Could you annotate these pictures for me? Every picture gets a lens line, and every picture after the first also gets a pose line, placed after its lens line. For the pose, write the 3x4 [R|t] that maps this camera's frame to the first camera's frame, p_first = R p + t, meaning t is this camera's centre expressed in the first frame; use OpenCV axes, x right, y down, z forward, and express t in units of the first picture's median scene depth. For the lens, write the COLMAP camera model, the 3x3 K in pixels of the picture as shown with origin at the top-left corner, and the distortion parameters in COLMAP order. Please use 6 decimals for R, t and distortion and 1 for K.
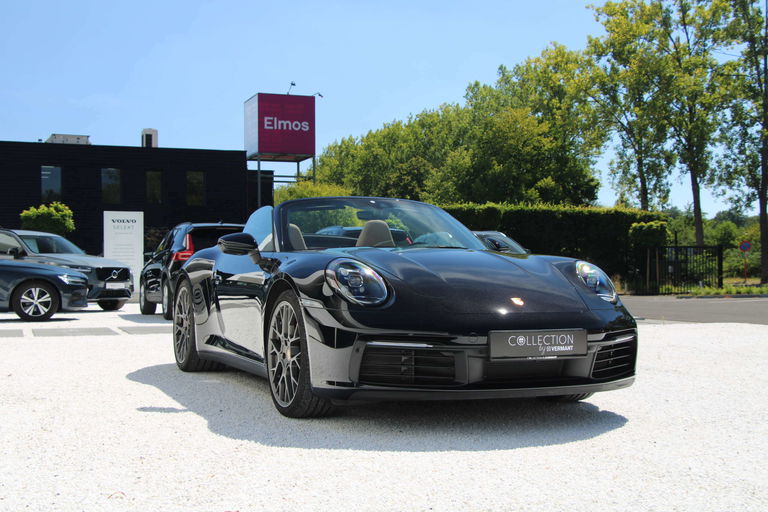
lens RADIAL K [[982.2, 0, 384.0], [0, 982.2, 256.0], [0, 0, 1]] dist [0.023365, 0.023731]
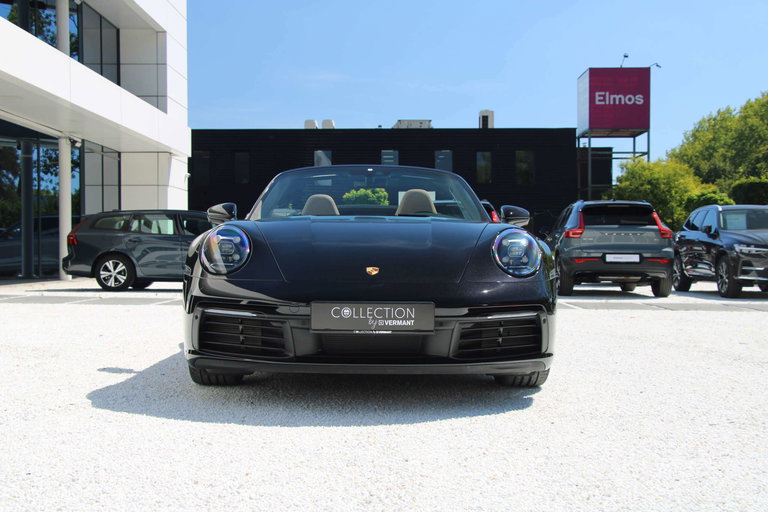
lens RADIAL K [[982.2, 0, 384.0], [0, 982.2, 256.0], [0, 0, 1]] dist [0.023365, 0.023731]
pose [[0.926218, 0.008868, -0.376883, 0.052855], [-0.001425, 0.999799, 0.020022, 0.001463], [0.376985, -0.018008, 0.926044, 0.016079]]
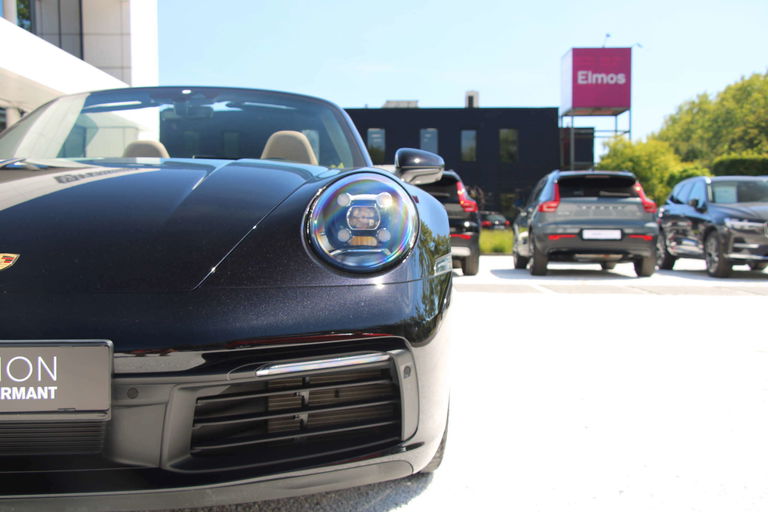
lens RADIAL K [[903.9, 0, 384.0], [0, 903.9, 256.0], [0, 0, 1]] dist [0.001837, 0.024189]
pose [[0.925423, 0.016903, -0.378559, 0.044866], [0.000224, 0.998980, 0.045153, 0.002912], [0.378936, -0.041871, 0.924475, 0.077086]]
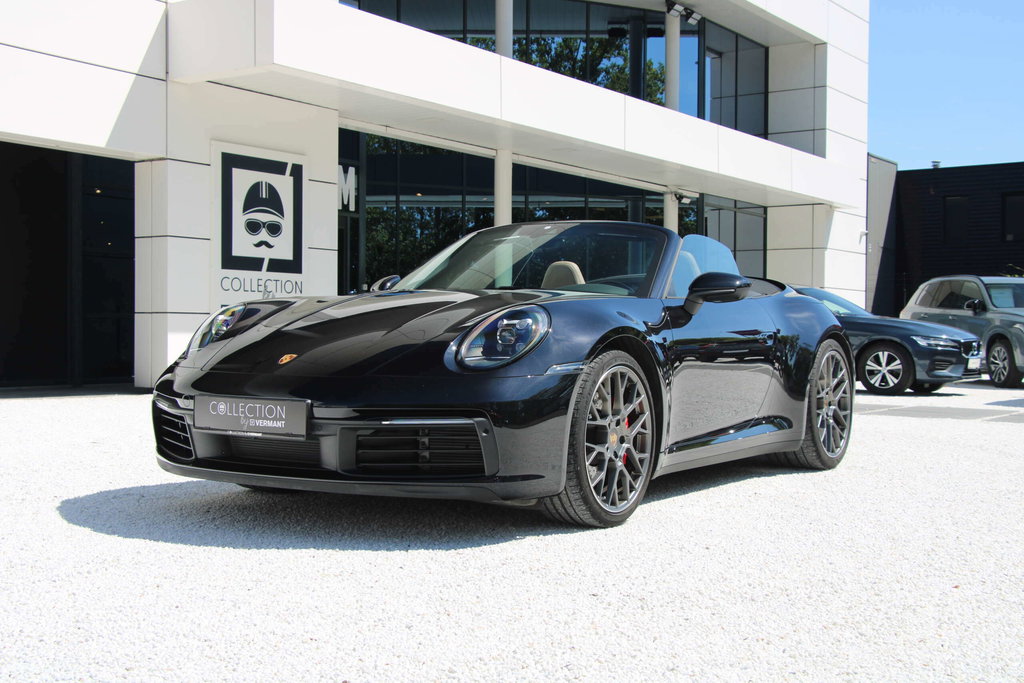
lens RADIAL K [[1309.6, 0, 512.0], [0, 1309.6, 341.5], [0, 0, 1]] dist [0.023365, 0.023731]
pose [[0.562762, 0.016179, -0.826461, 0.112902], [0.000325, 0.999804, 0.019793, 0.001403], [0.826619, -0.011408, 0.562646, 0.062240]]
